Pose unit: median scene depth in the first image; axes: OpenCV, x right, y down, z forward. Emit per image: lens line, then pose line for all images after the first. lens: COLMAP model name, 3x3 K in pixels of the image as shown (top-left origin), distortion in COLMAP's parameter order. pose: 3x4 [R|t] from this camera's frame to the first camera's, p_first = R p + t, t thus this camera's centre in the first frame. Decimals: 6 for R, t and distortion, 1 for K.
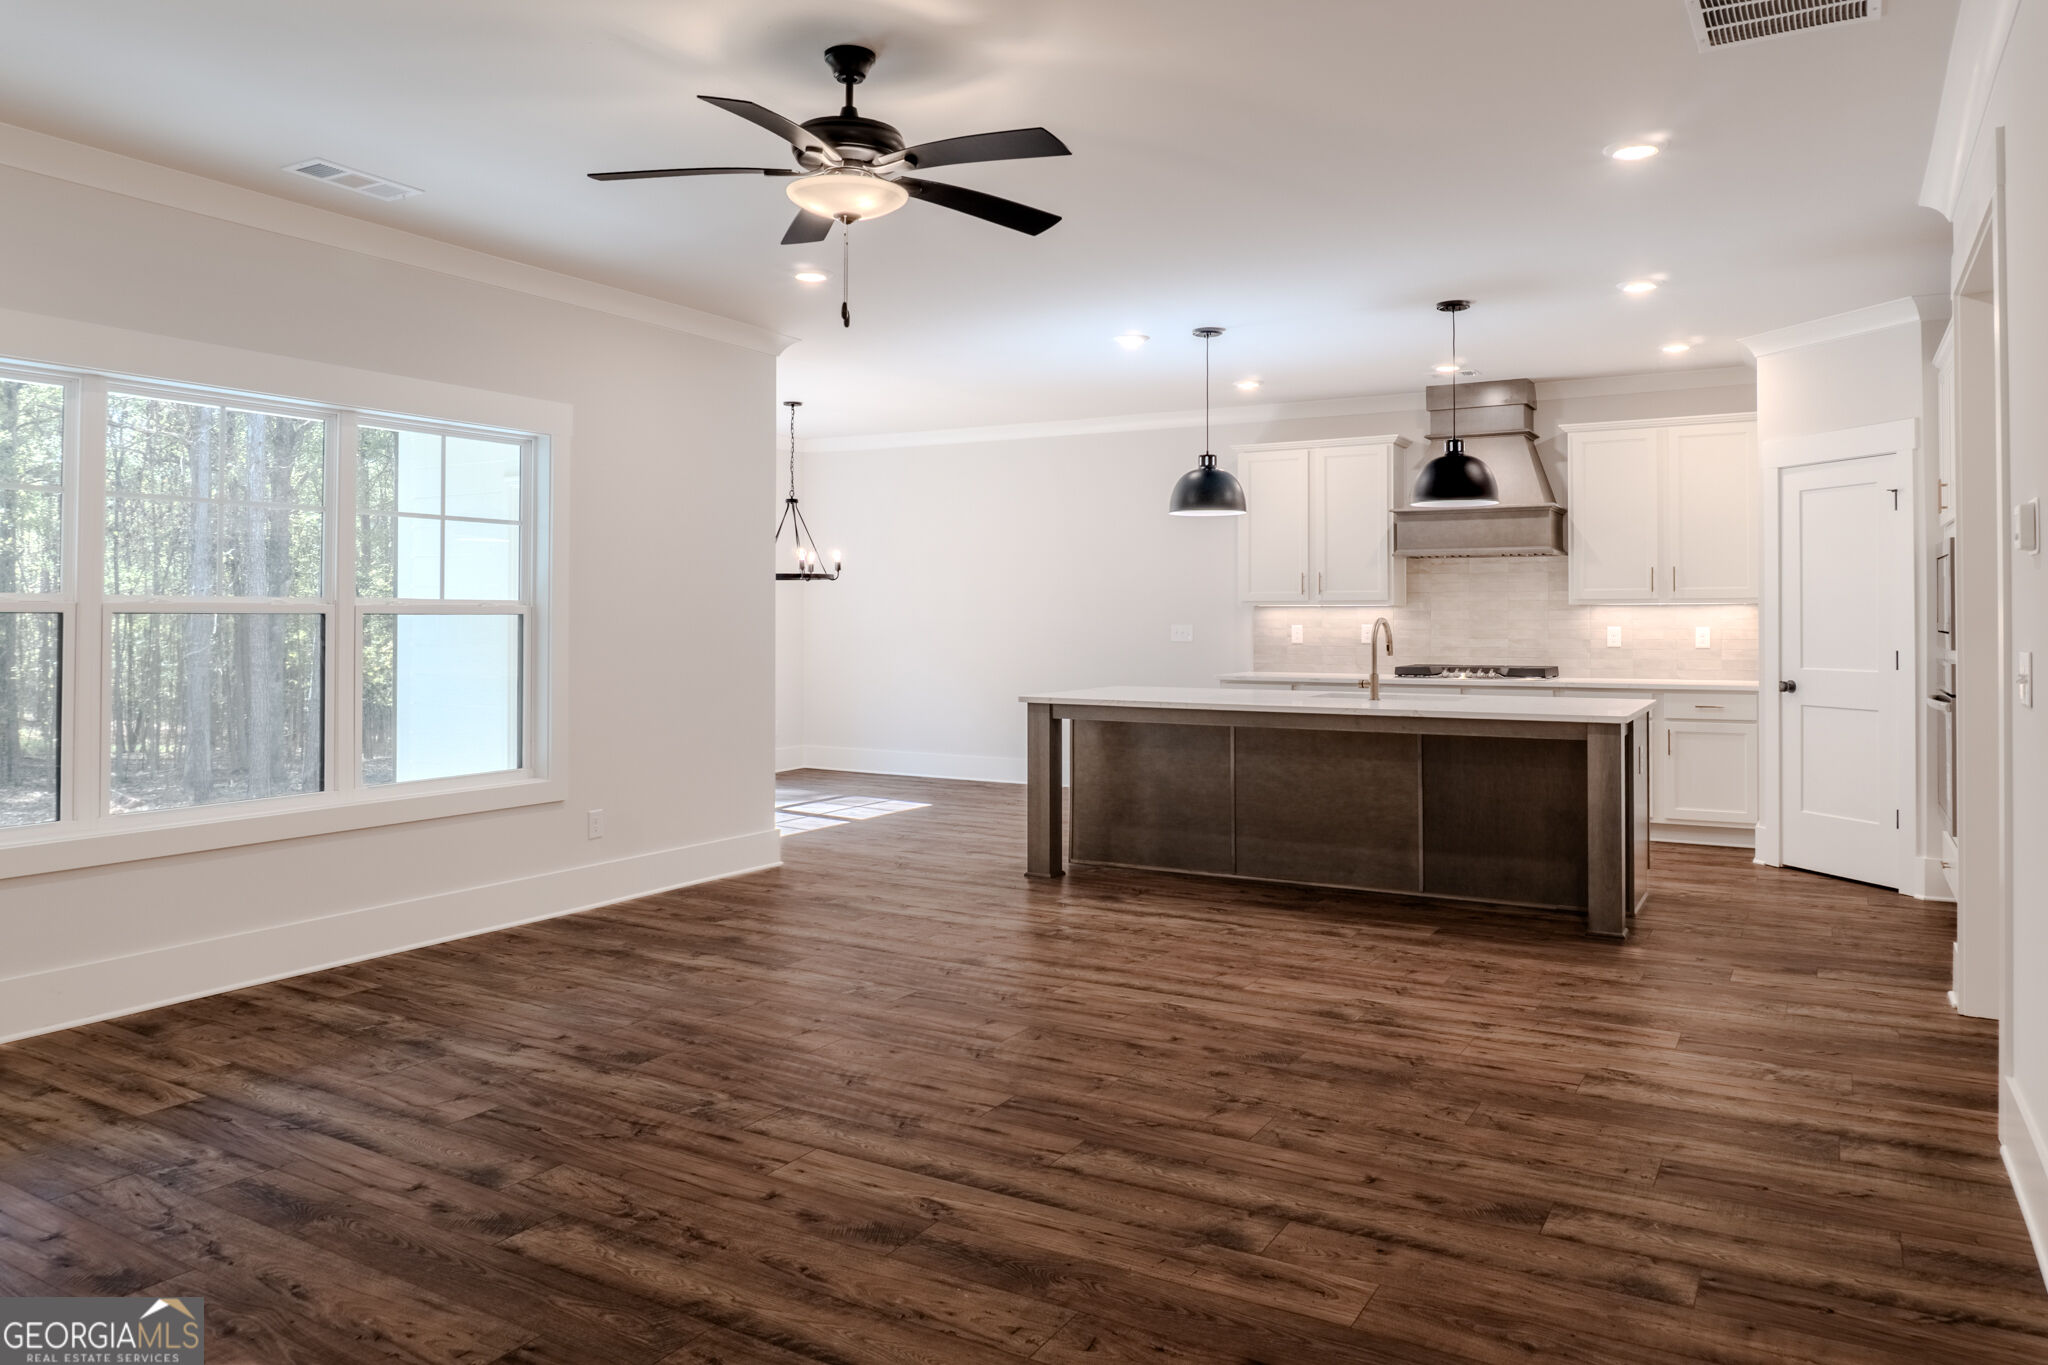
lens RADIAL K [[1388.4, 0, 1031.9], [0, 1388.4, 566.5], [0, 0, 1]] dist [-0.025409, -0.000479]
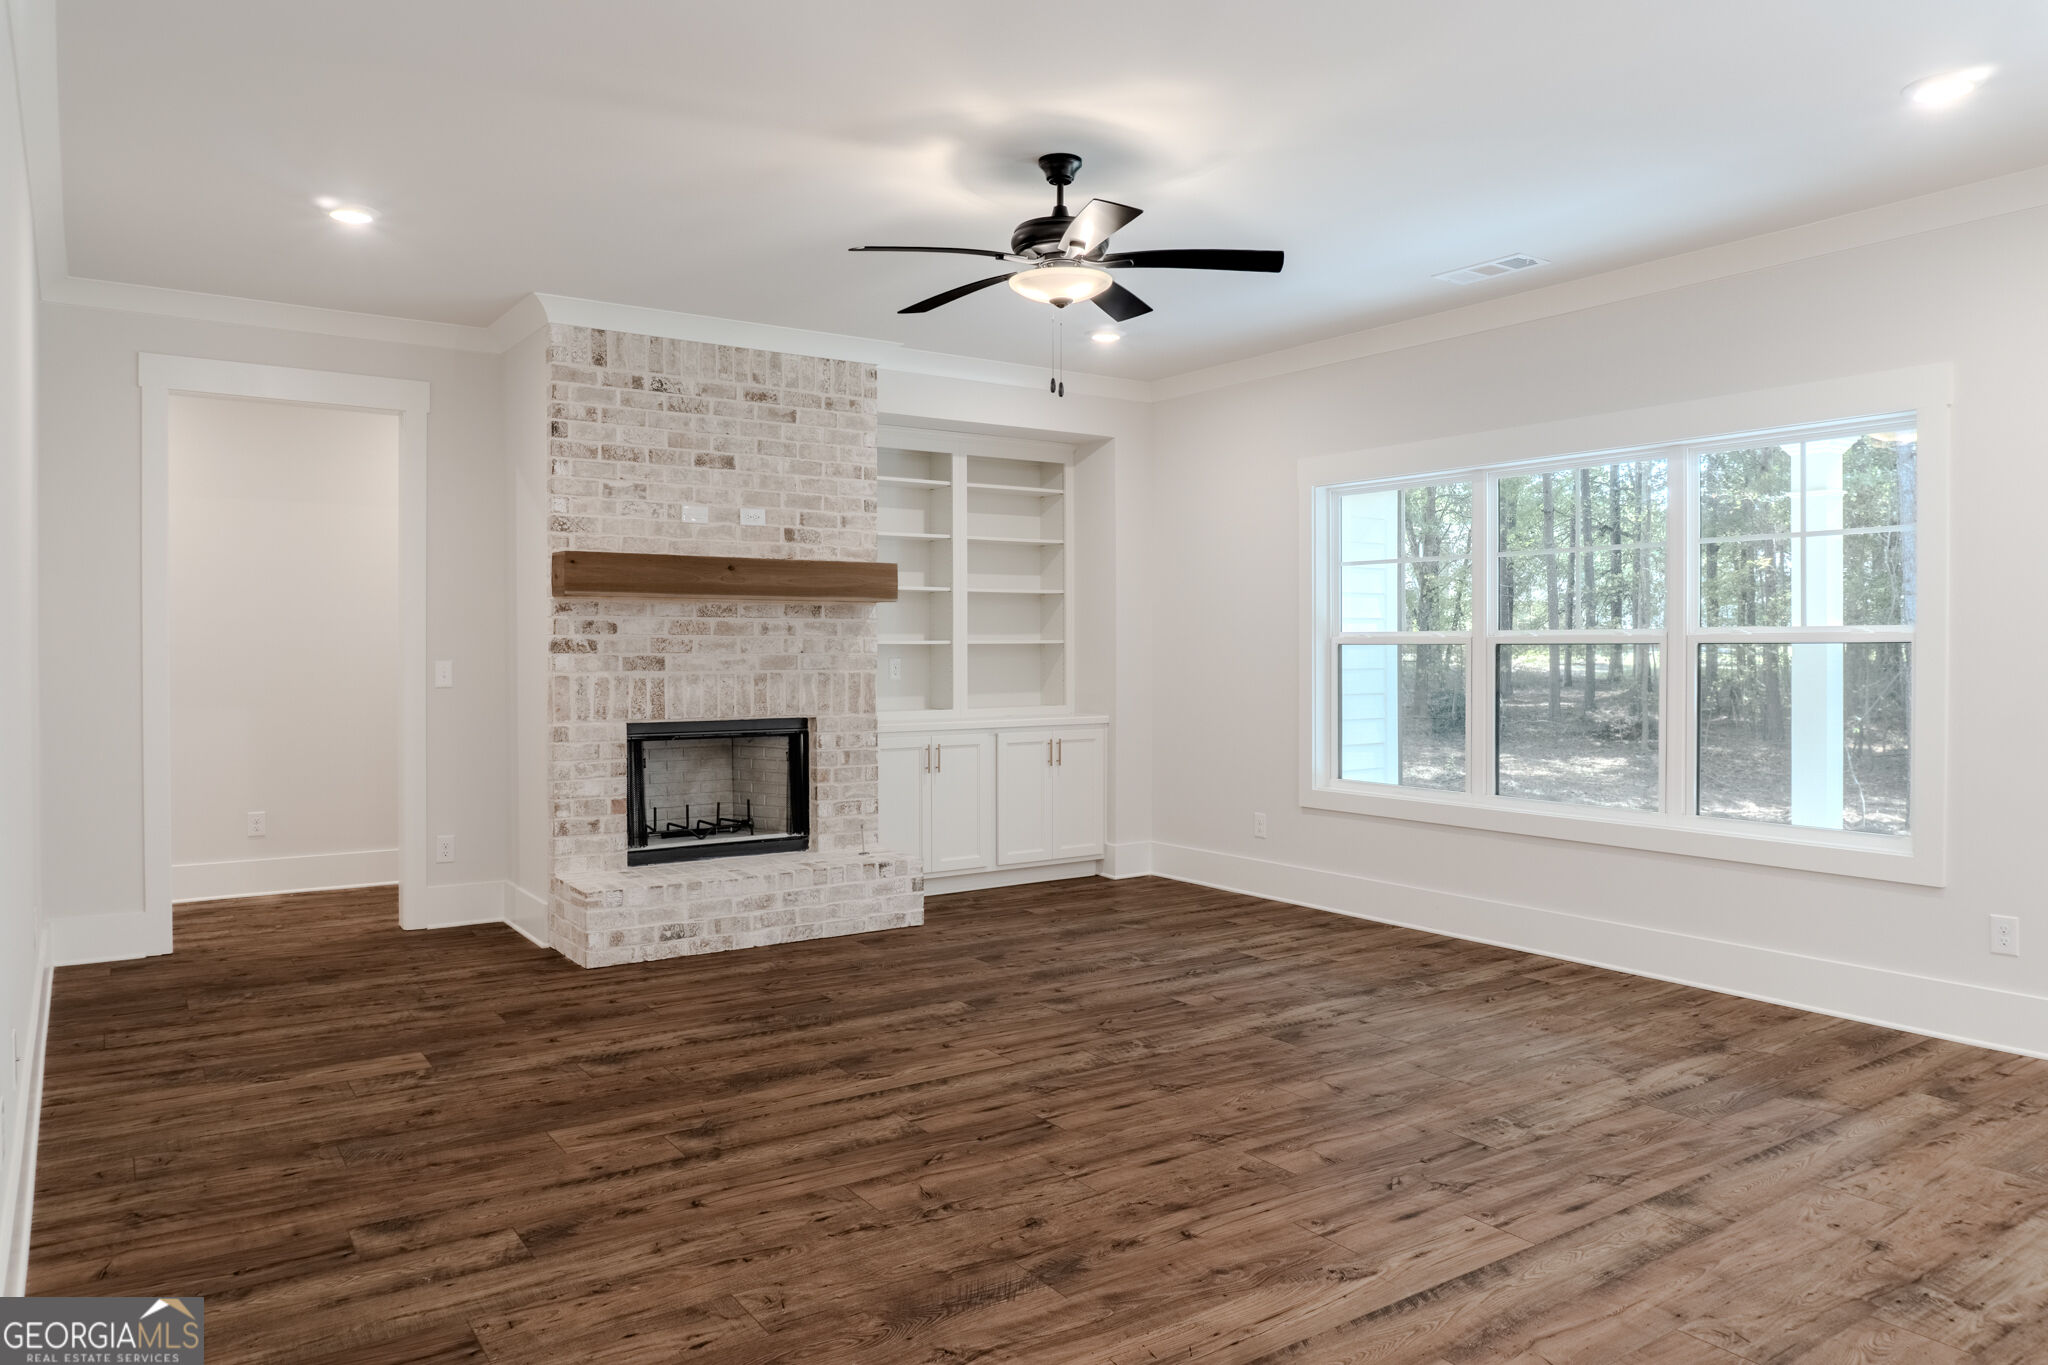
lens RADIAL K [[1360.2, 0, 1030.3], [0, 1360.2, 658.2], [0, 0, 1]] dist [-0.026308, -0.003762]
pose [[-0.424883, 0.008527, -0.905208, 1.000378], [0.031593, 0.999486, -0.005414, 0.054752], [0.904697, -0.030898, -0.424934, 1.596730]]
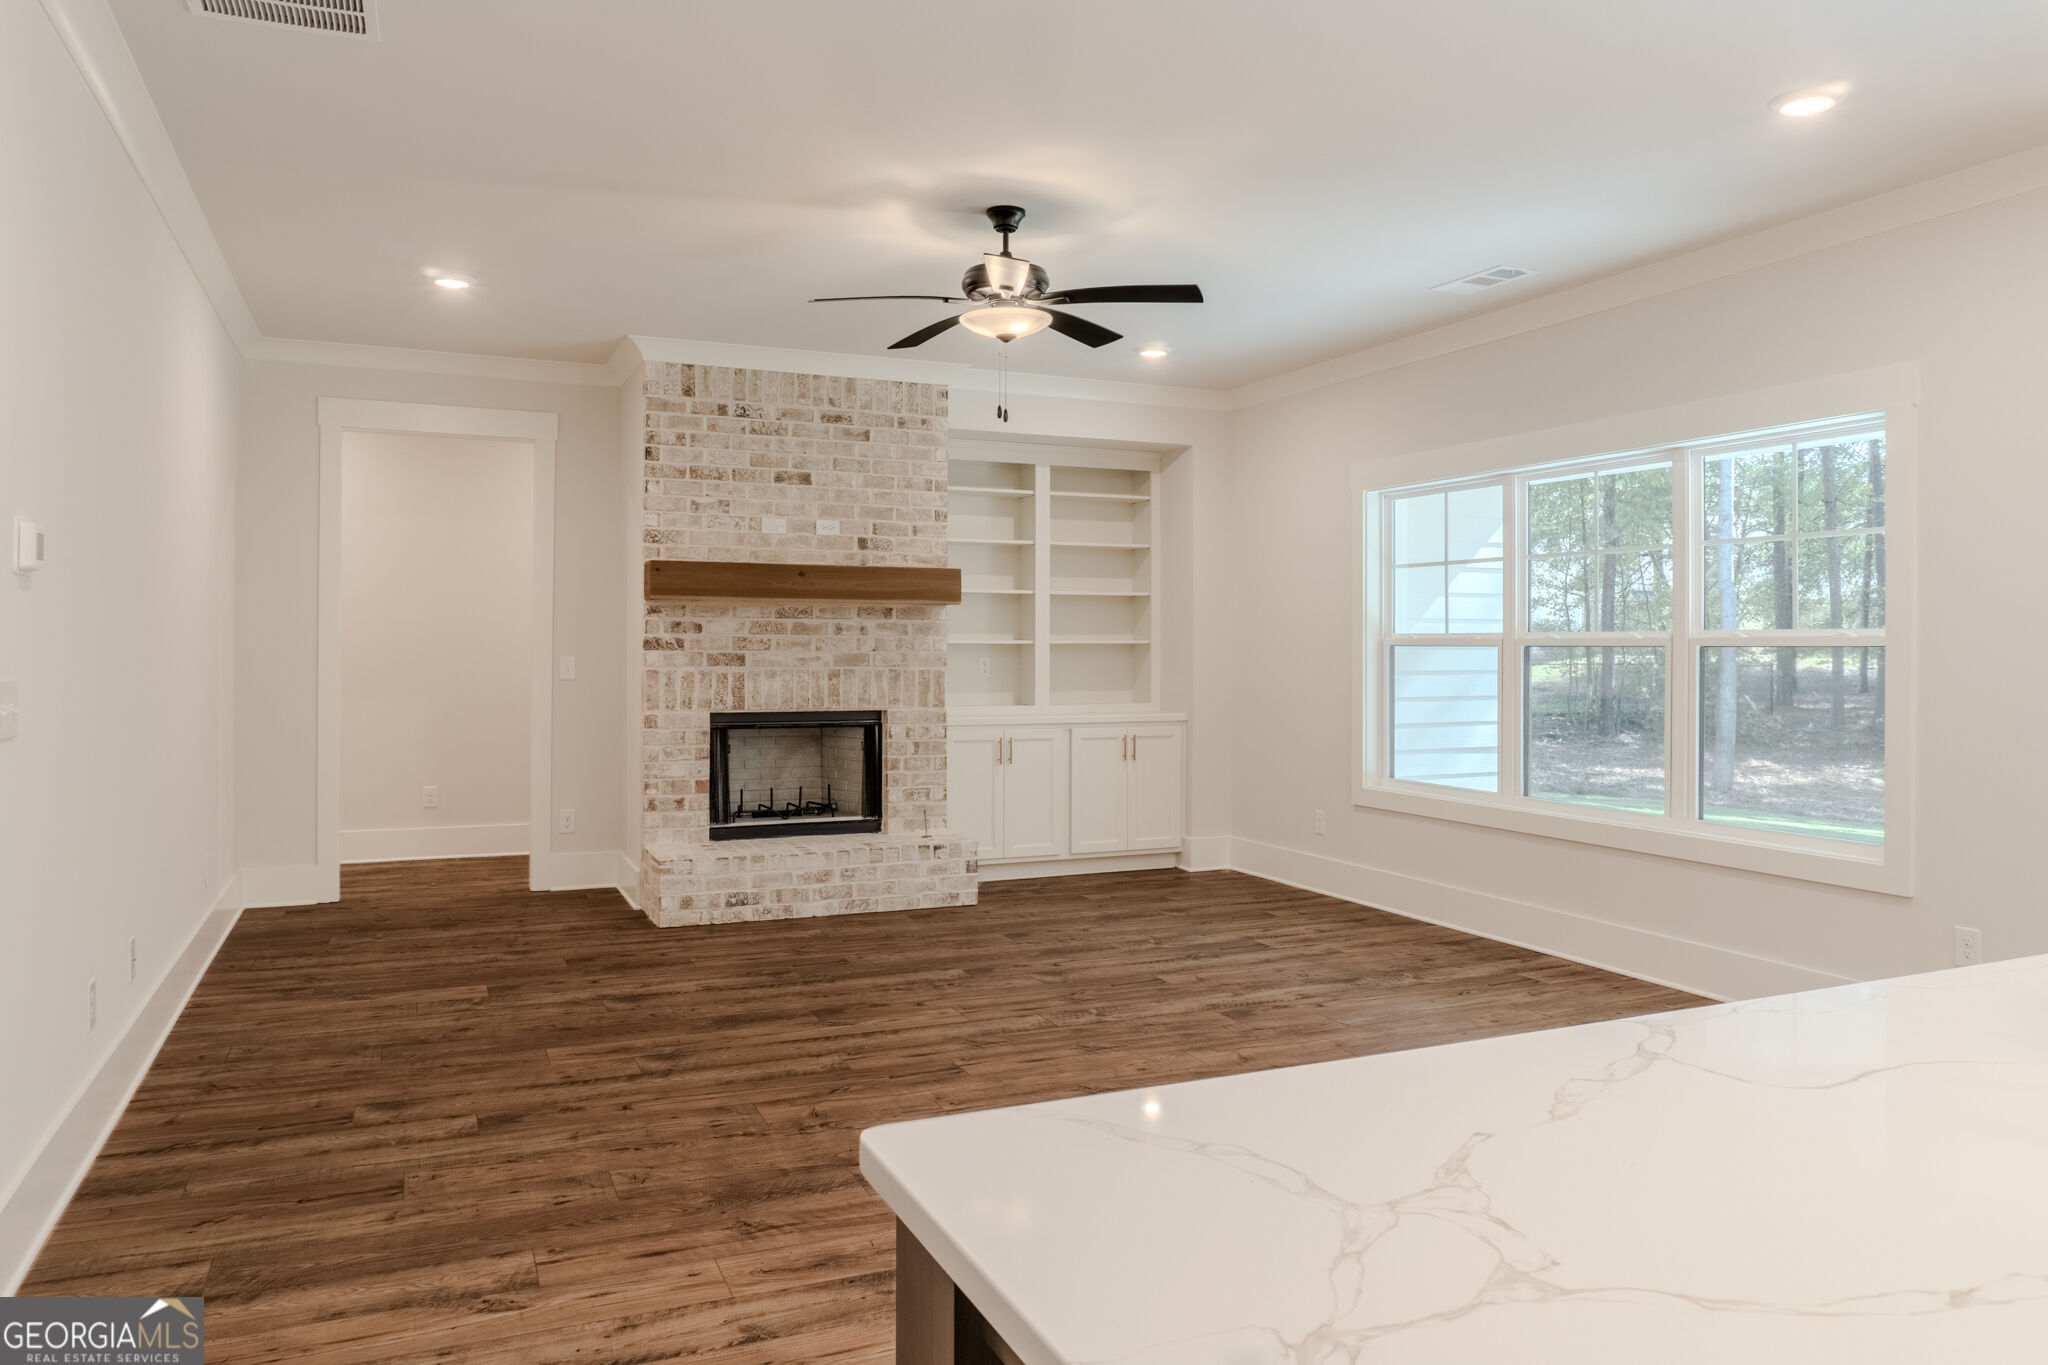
lens RADIAL K [[1382.5, 0, 1027.4], [0, 1382.5, 637.9], [0, 0, 1]] dist [-0.026668, -0.002651]
pose [[-0.587022, -0.006798, -0.809542, 0.987827], [0.023435, 0.999403, -0.025386, 0.066242], [0.809232, -0.033873, -0.586512, 1.941335]]
